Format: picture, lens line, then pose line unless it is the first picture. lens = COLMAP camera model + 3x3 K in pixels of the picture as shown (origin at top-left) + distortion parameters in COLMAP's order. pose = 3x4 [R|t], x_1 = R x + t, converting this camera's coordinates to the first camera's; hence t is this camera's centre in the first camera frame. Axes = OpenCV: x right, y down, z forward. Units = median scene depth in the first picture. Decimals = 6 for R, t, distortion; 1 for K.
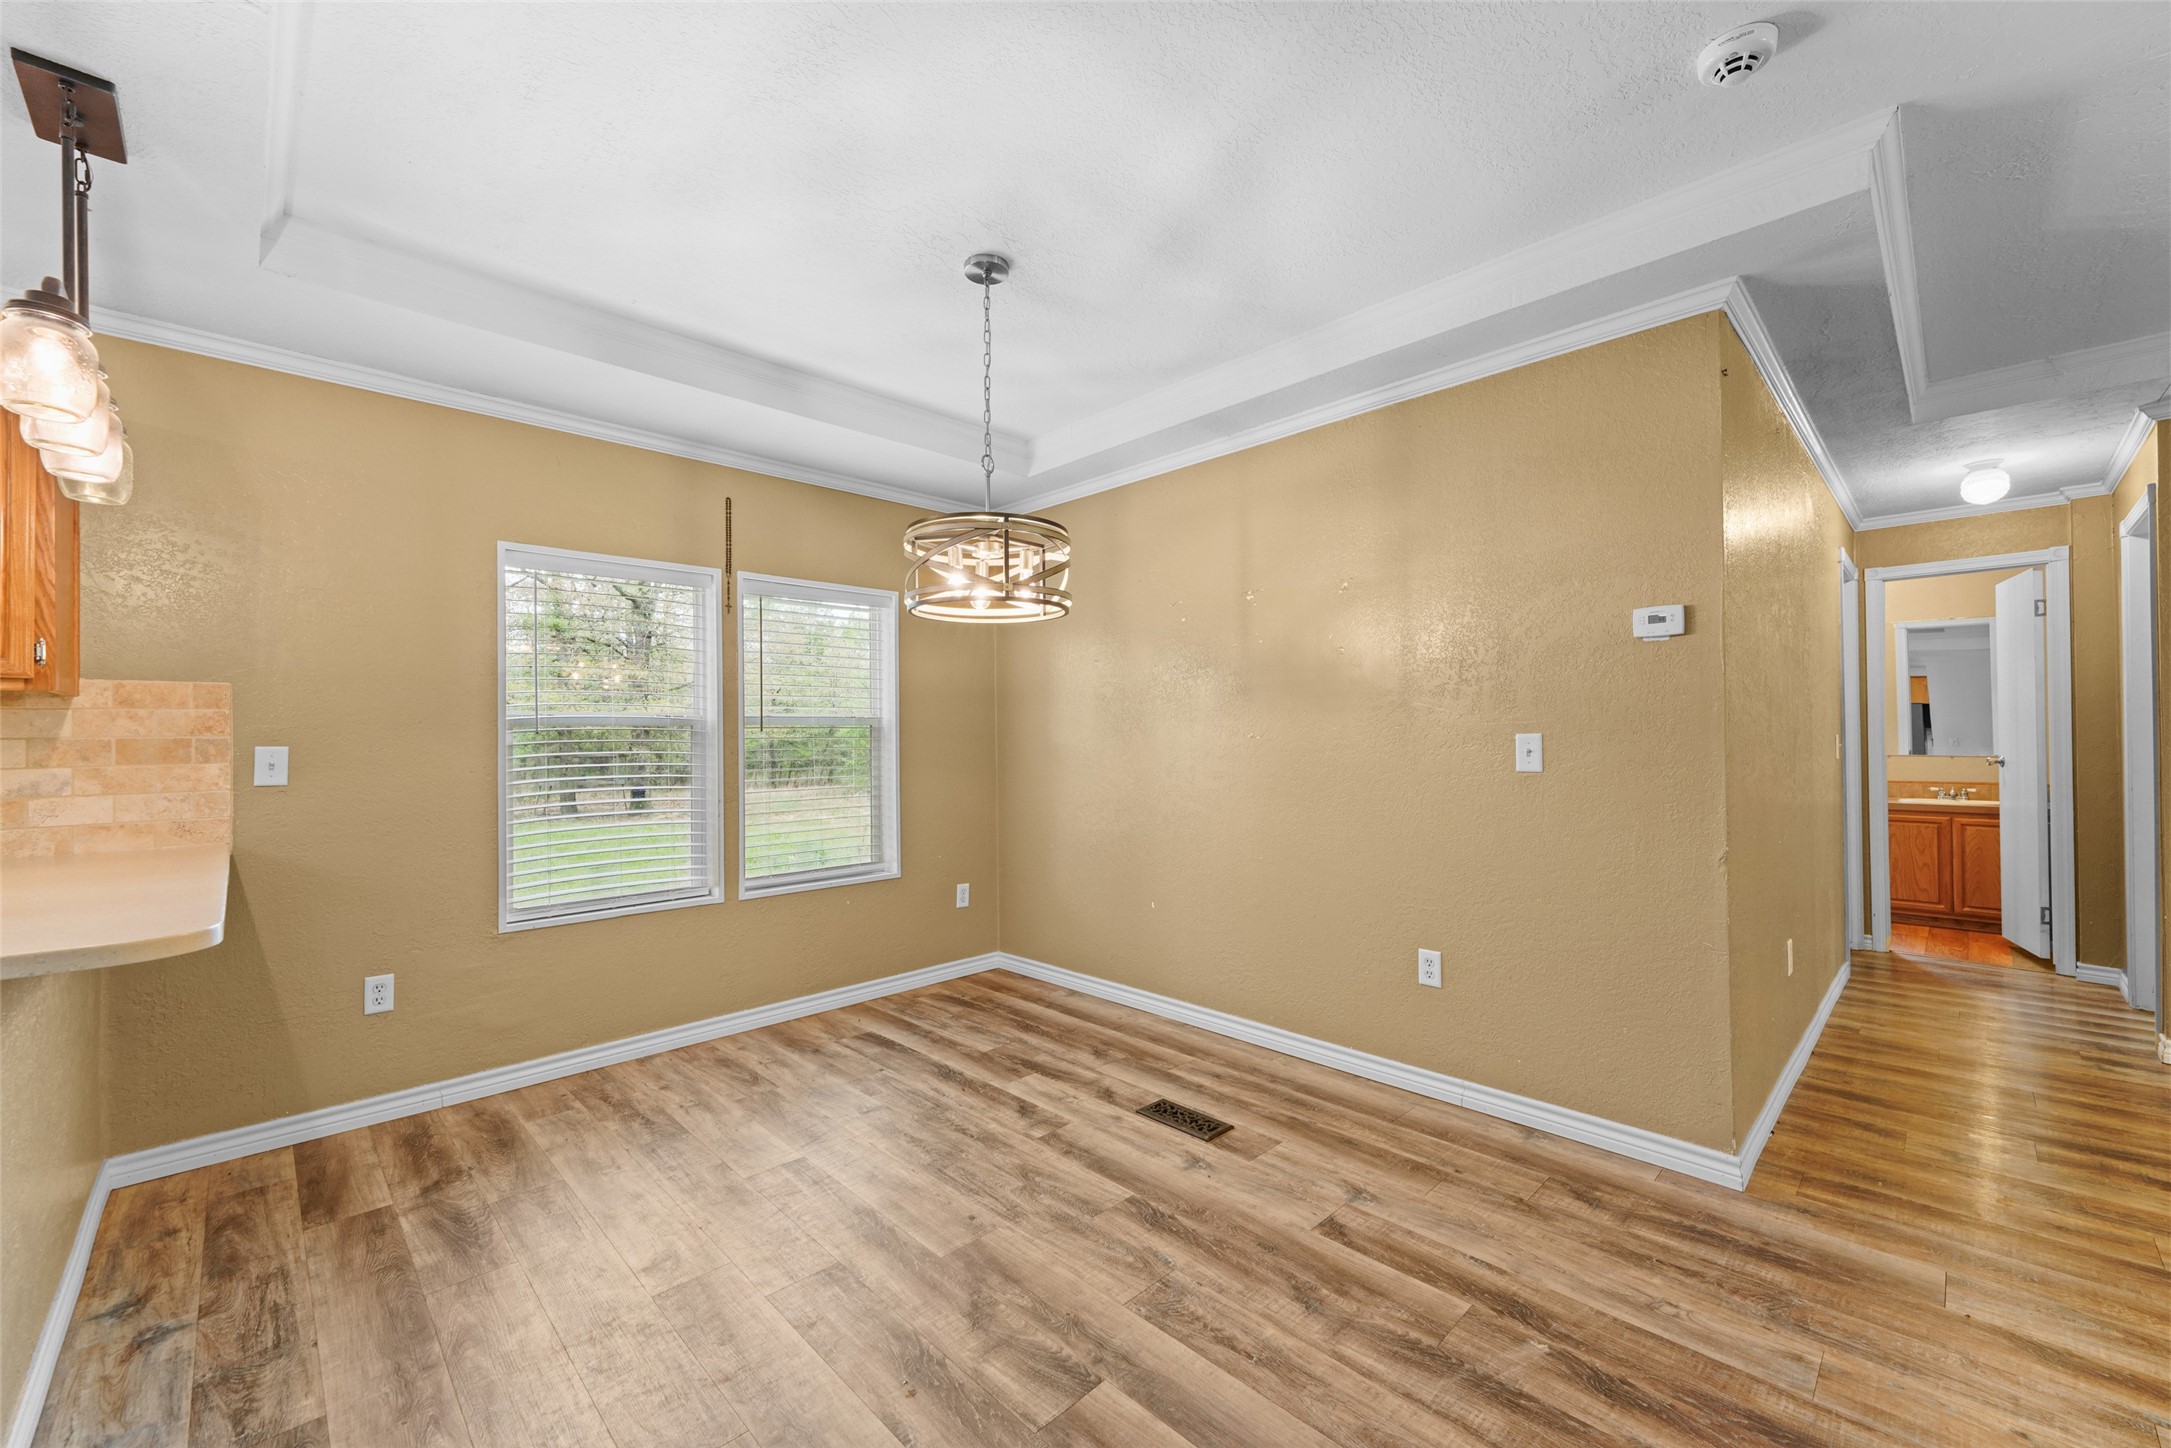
lens RADIAL K [[858.2, 0, 1070.4], [0, 858.2, 727.7], [0, 0, 1]] dist [0.006443, -0.000336]
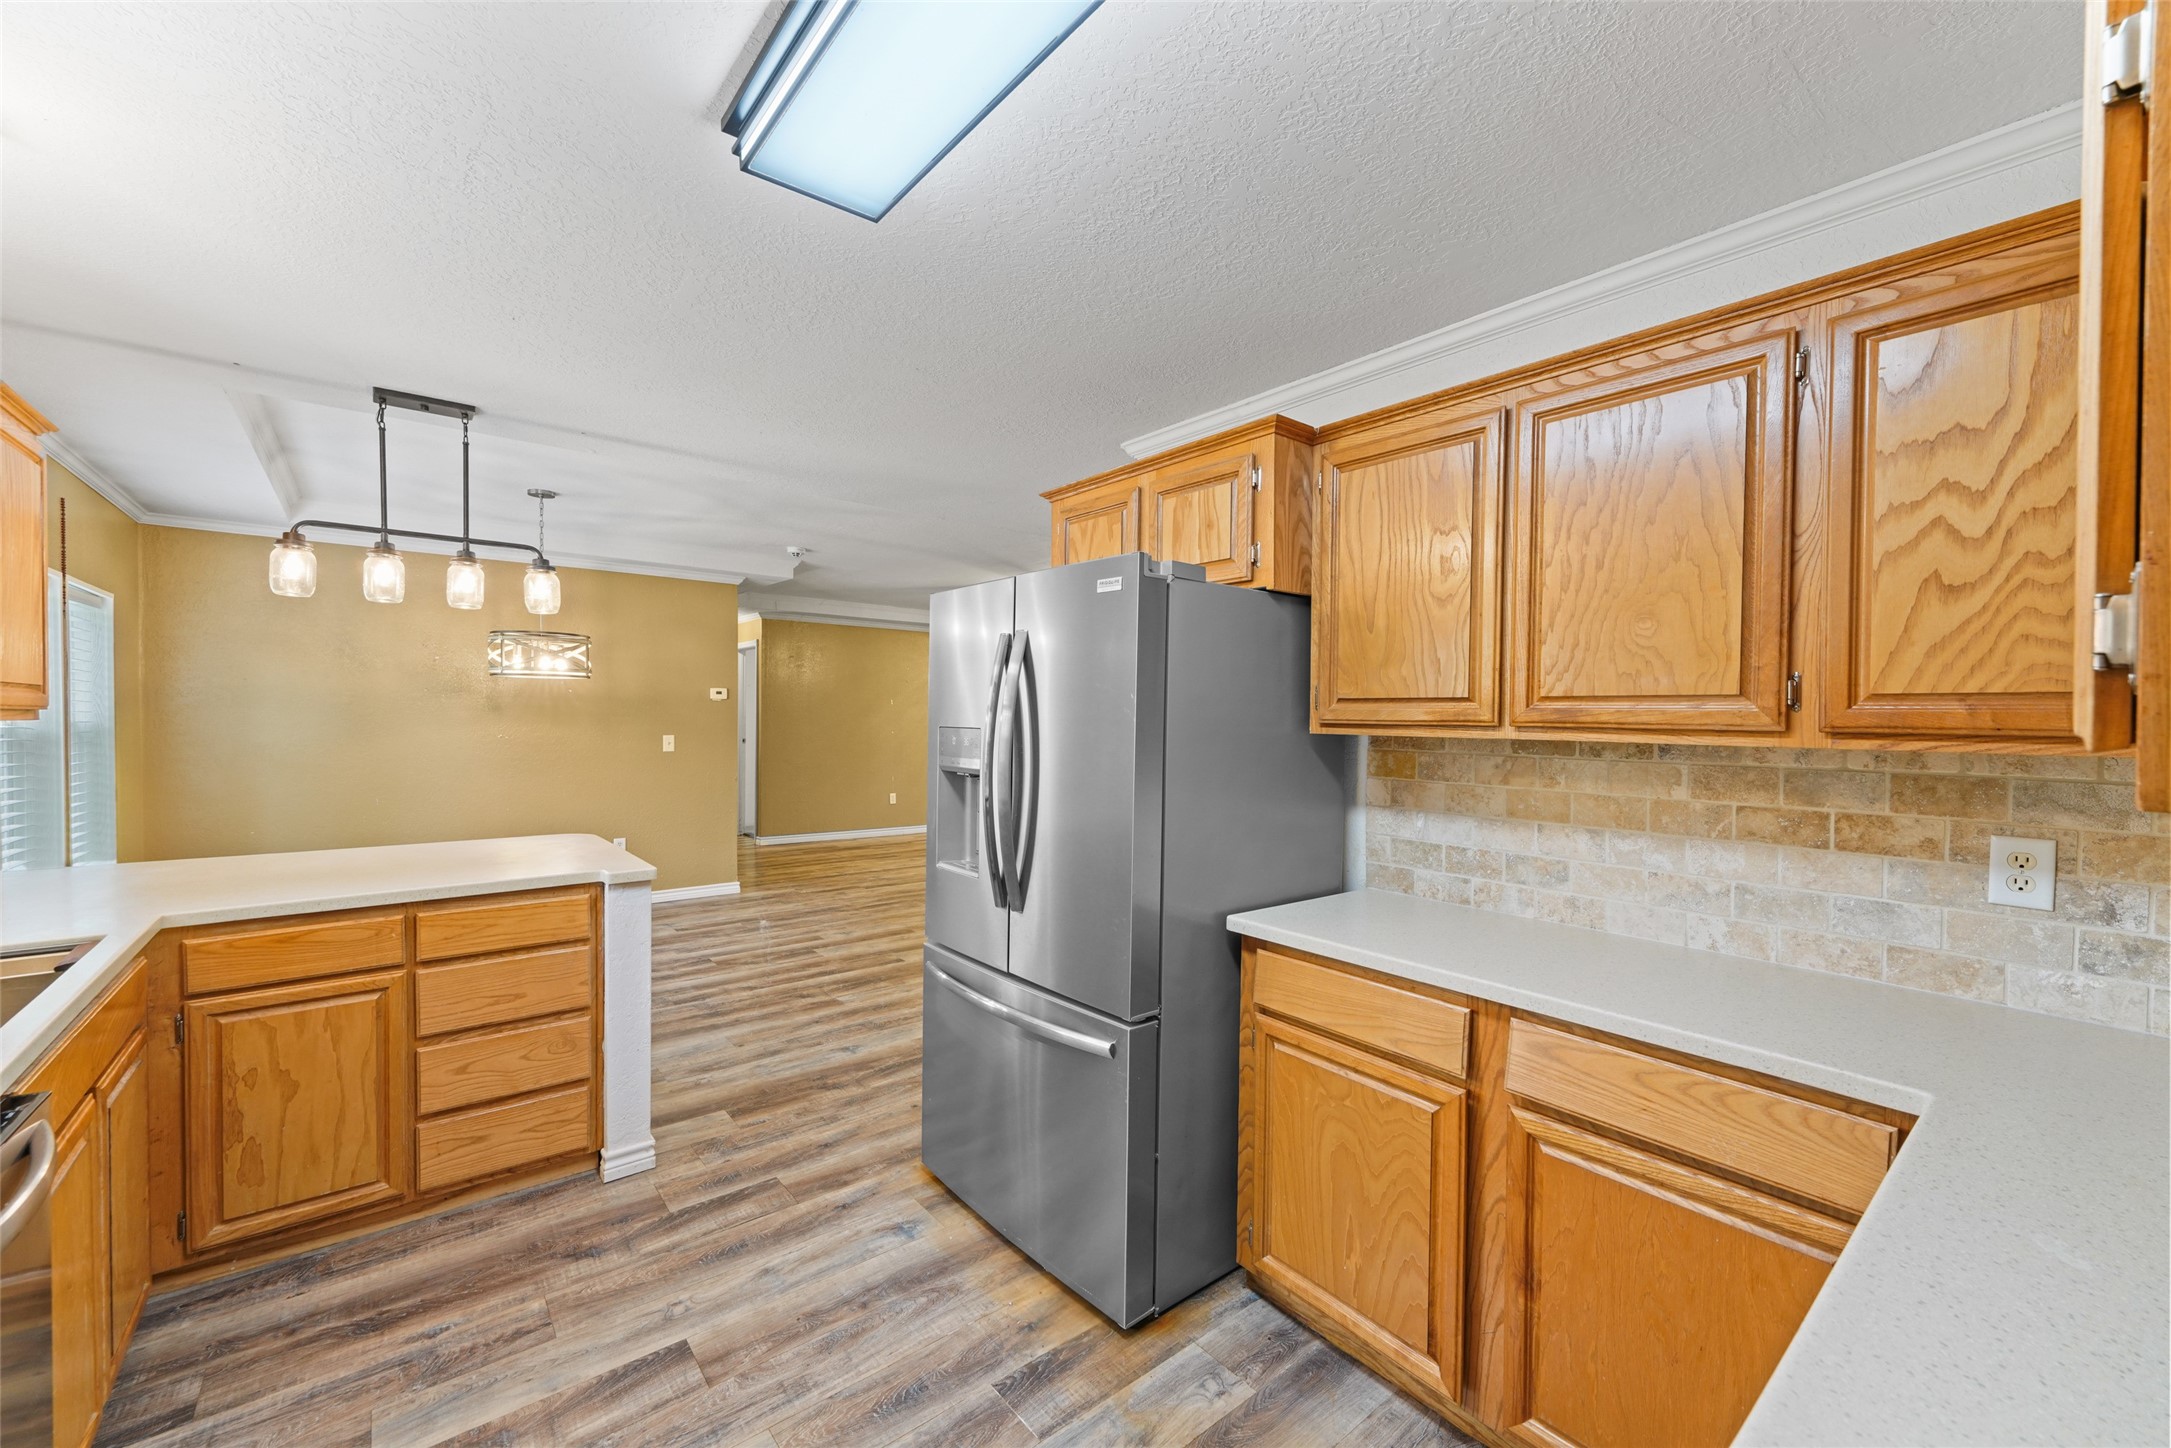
lens RADIAL K [[858.2, 0, 1070.4], [0, 858.2, 727.7], [0, 0, 1]] dist [0.006443, -0.000336]
pose [[0.087154, -0.005908, 0.996177, -1.752004], [-0.020576, 0.999758, 0.007729, -0.056357], [-0.995982, -0.021171, 0.087012, -0.305638]]
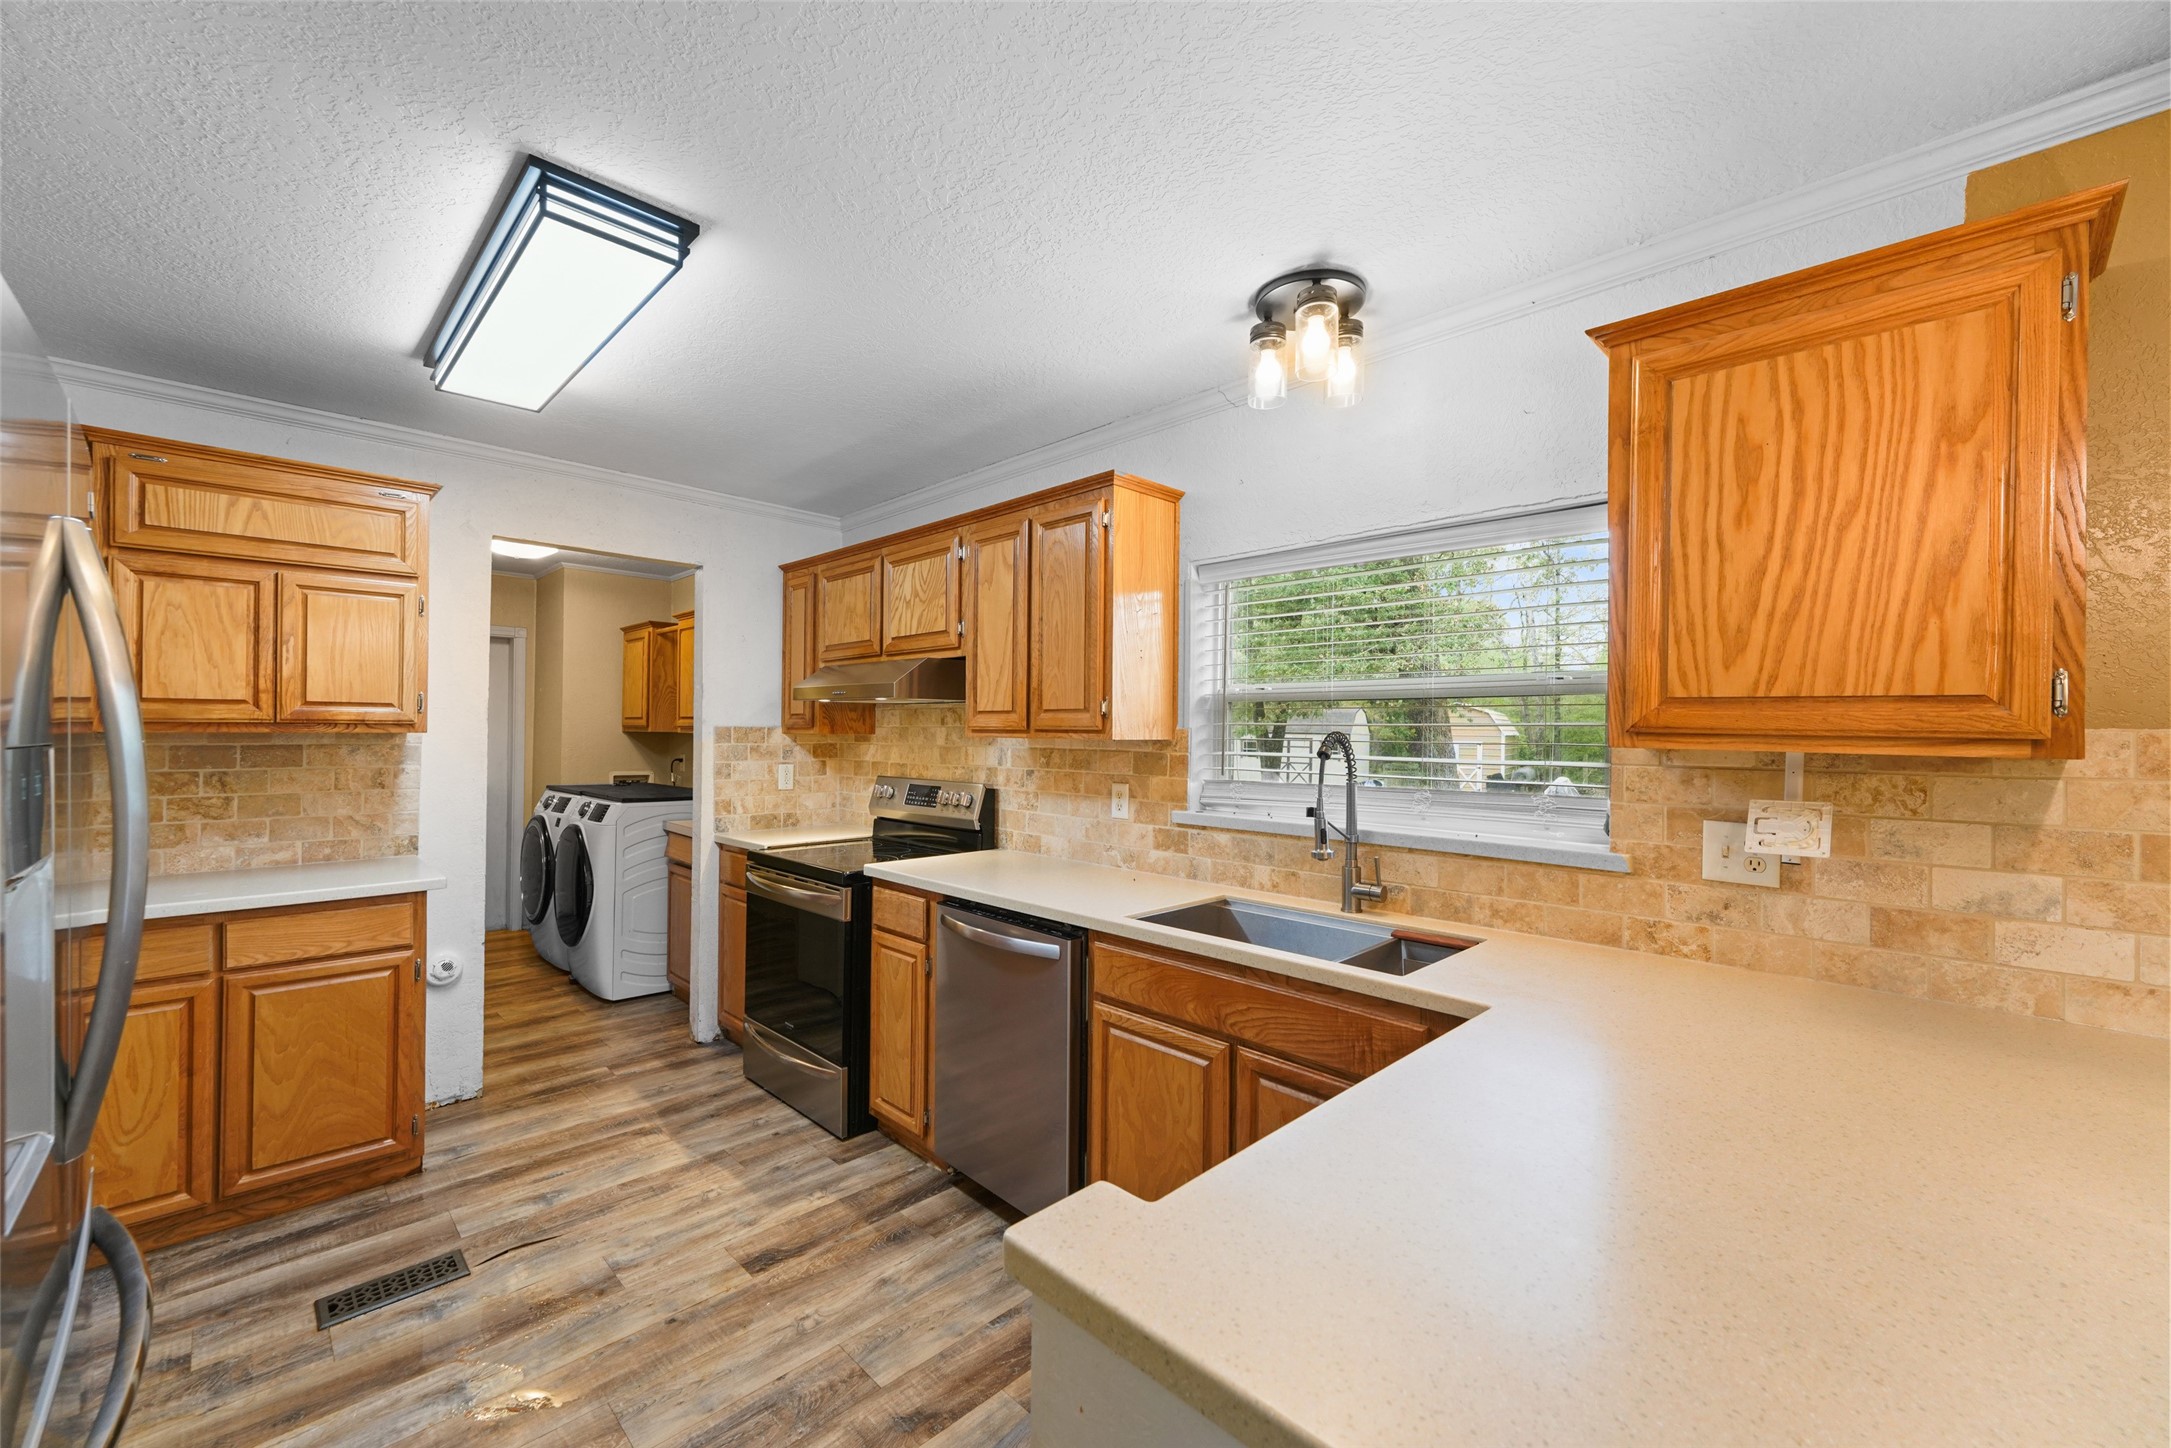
lens RADIAL K [[858.2, 0, 1070.4], [0, 858.2, 727.7], [0, 0, 1]] dist [0.006443, -0.000336]
pose [[0.010285, 0.009820, -0.999899, -0.504536], [-0.001112, 0.999951, 0.009809, -0.056103], [0.999946, 0.001011, 0.010295, 0.273517]]
